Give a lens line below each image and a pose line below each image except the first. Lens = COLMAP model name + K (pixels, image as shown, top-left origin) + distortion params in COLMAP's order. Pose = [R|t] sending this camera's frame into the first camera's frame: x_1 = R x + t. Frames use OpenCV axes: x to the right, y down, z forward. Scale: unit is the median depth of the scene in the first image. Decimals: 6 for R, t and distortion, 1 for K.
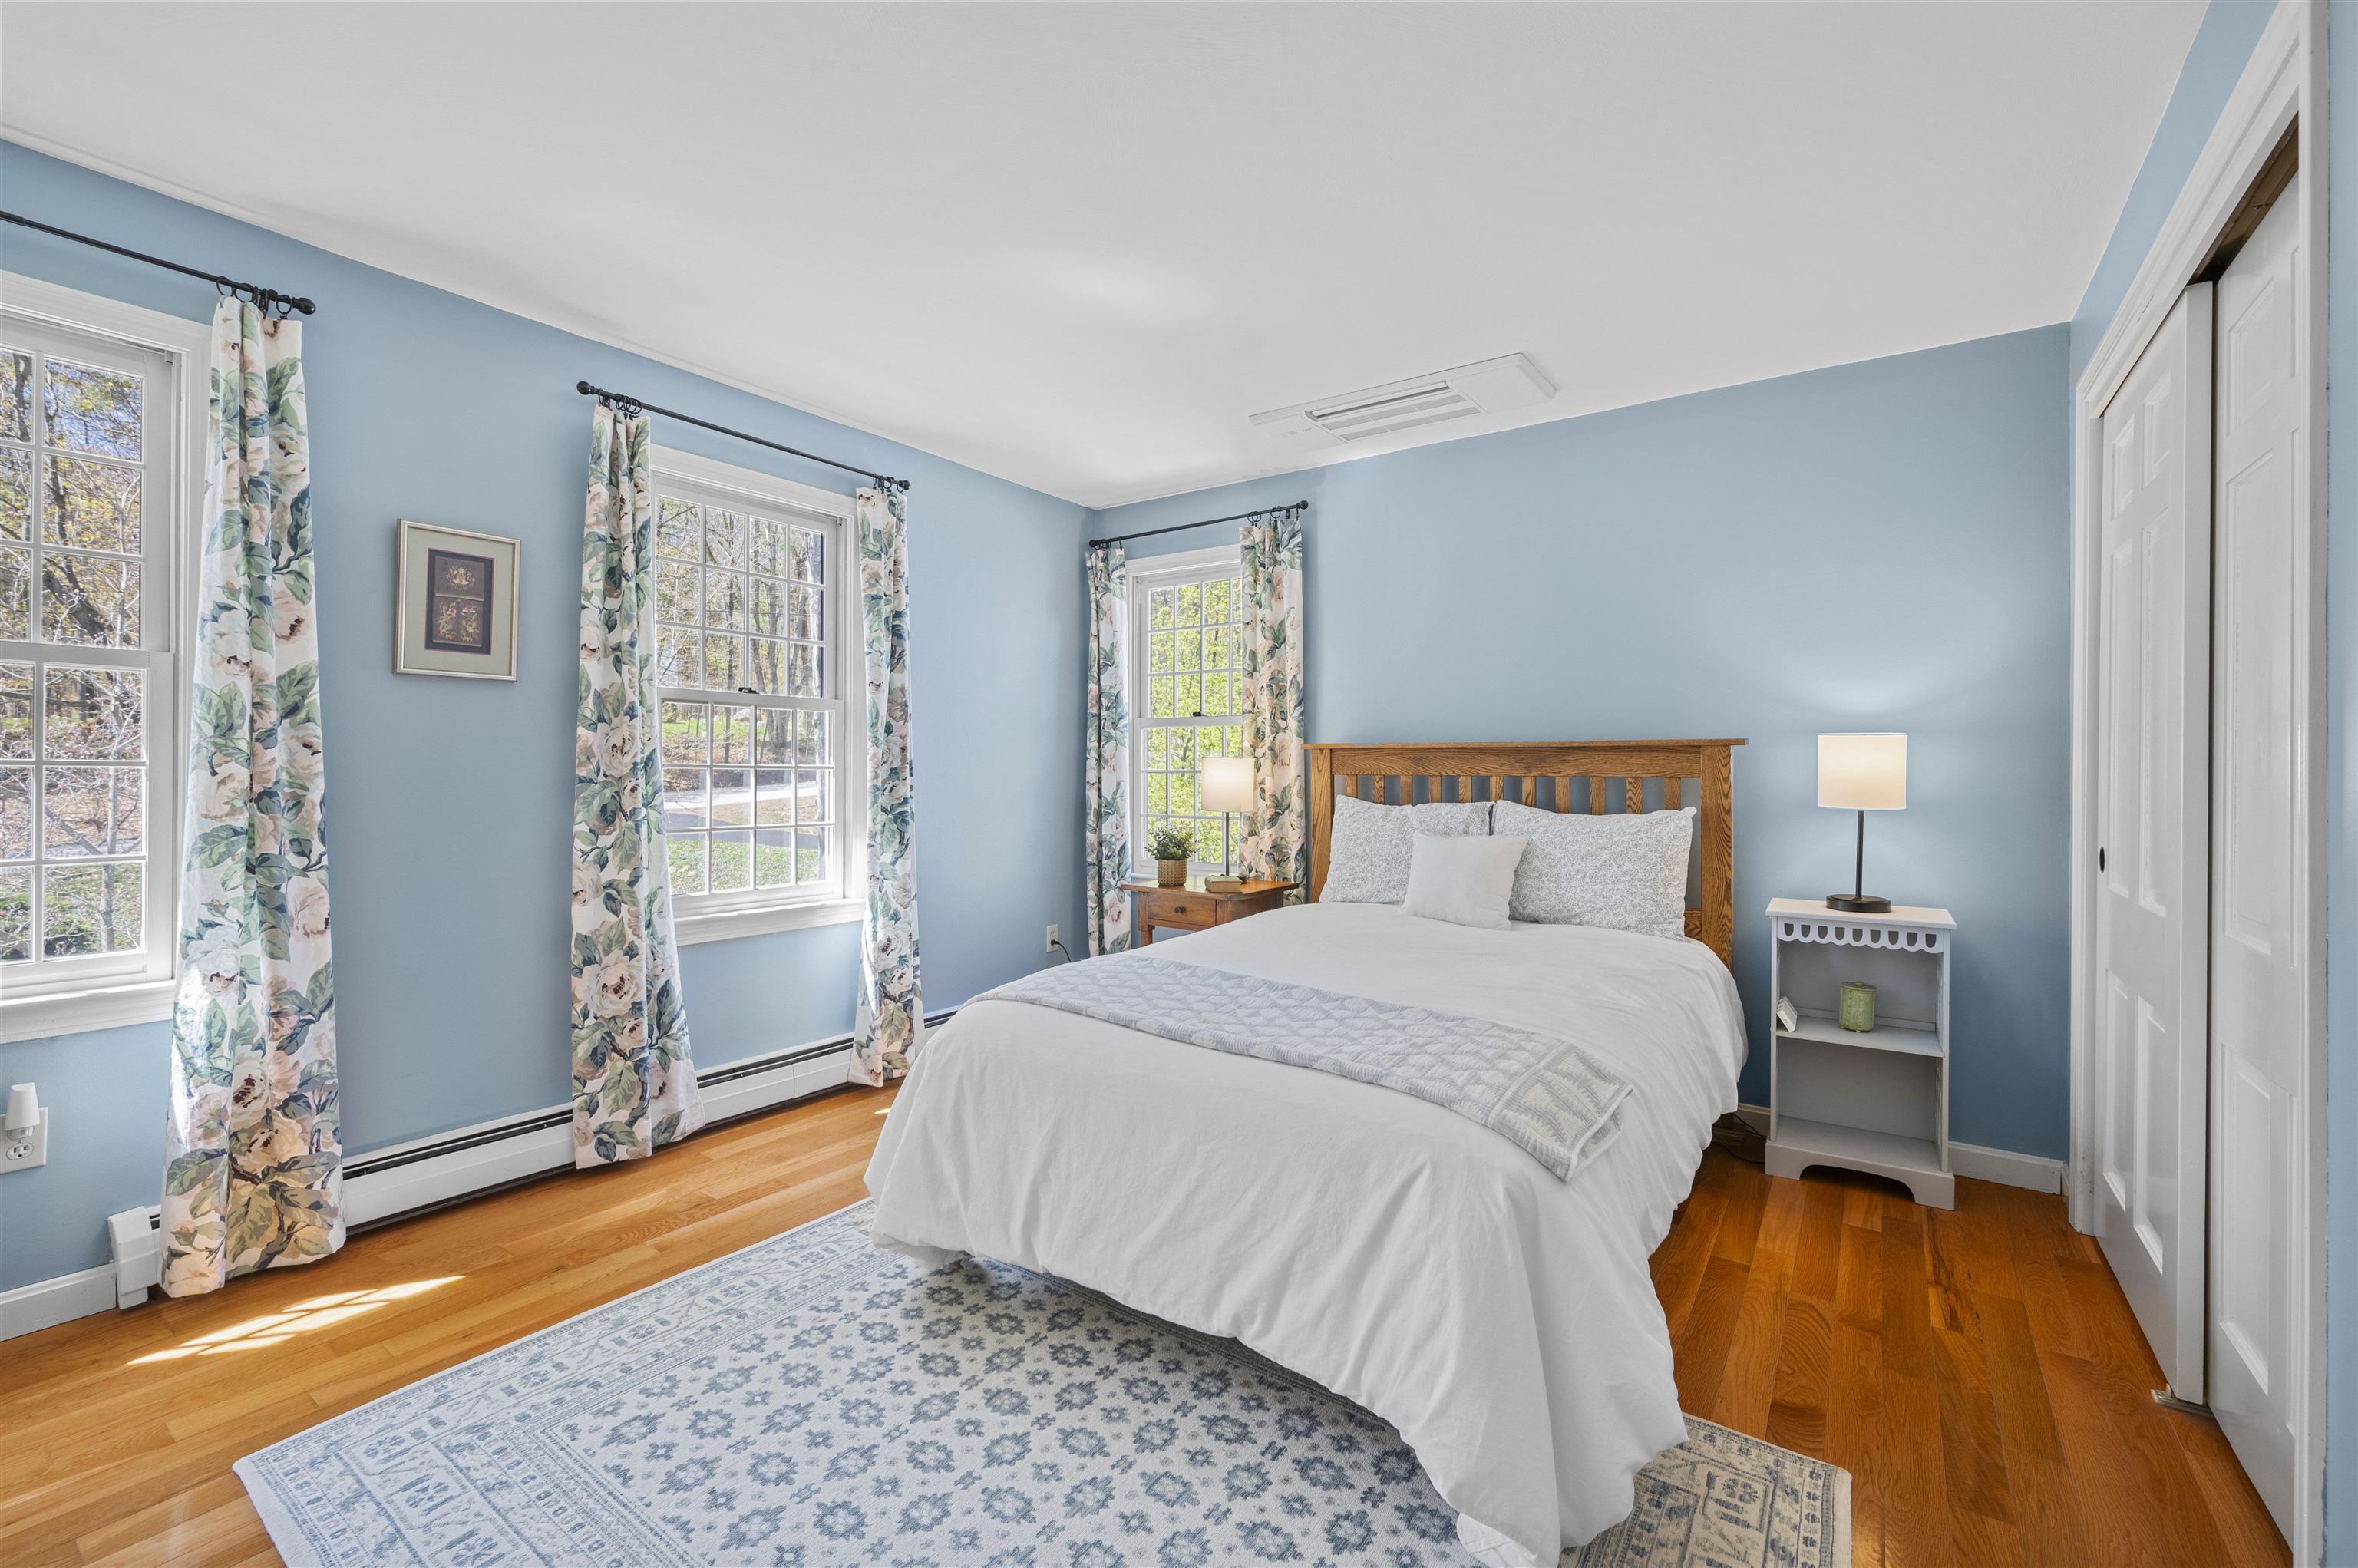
lens RADIAL K [[997.5, 0, 1177.3], [0, 997.5, 765.0], [0, 0, 1]] dist [-0.000253, -0.000284]
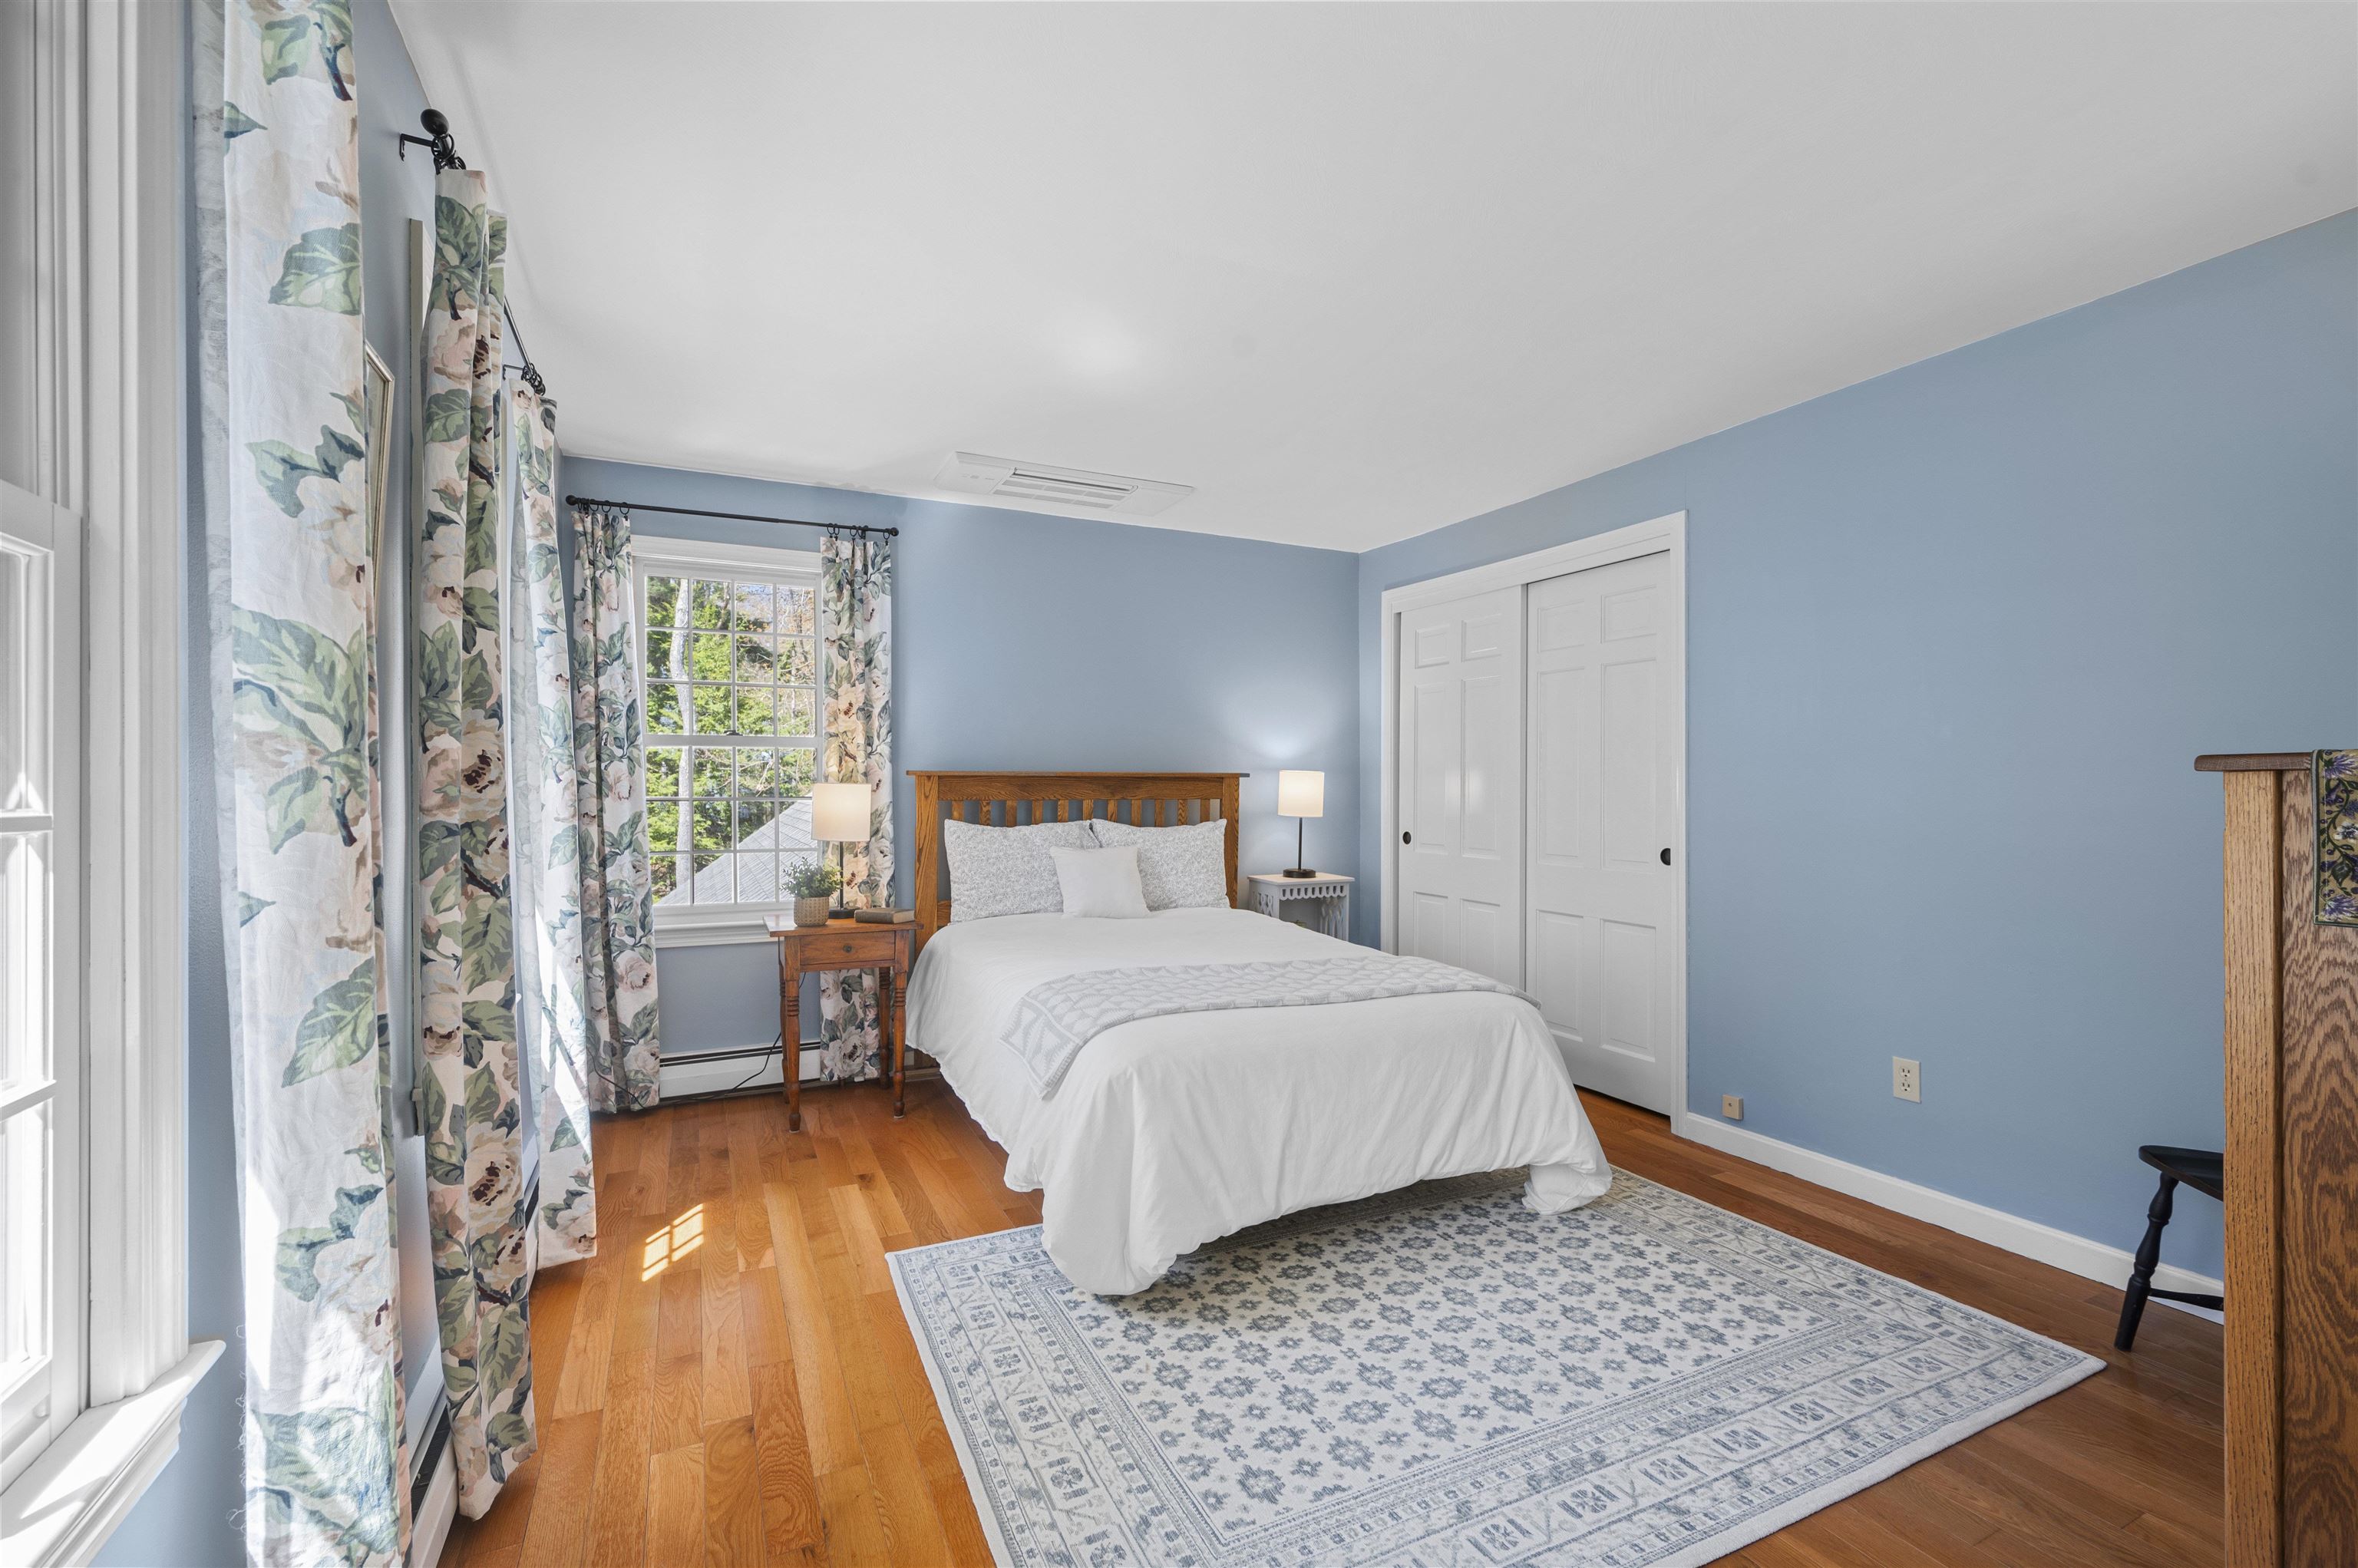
lens RADIAL K [[997.8, 0, 1203.6], [0, 997.8, 787.6], [0, 0, 1]] dist [0.000064, -0.000223]
pose [[0.472374, -0.003511, 0.881391, -1.071582], [-0.000798, 0.999990, 0.004412, -0.014370], [-0.881398, -0.002787, 0.472367, 0.441907]]
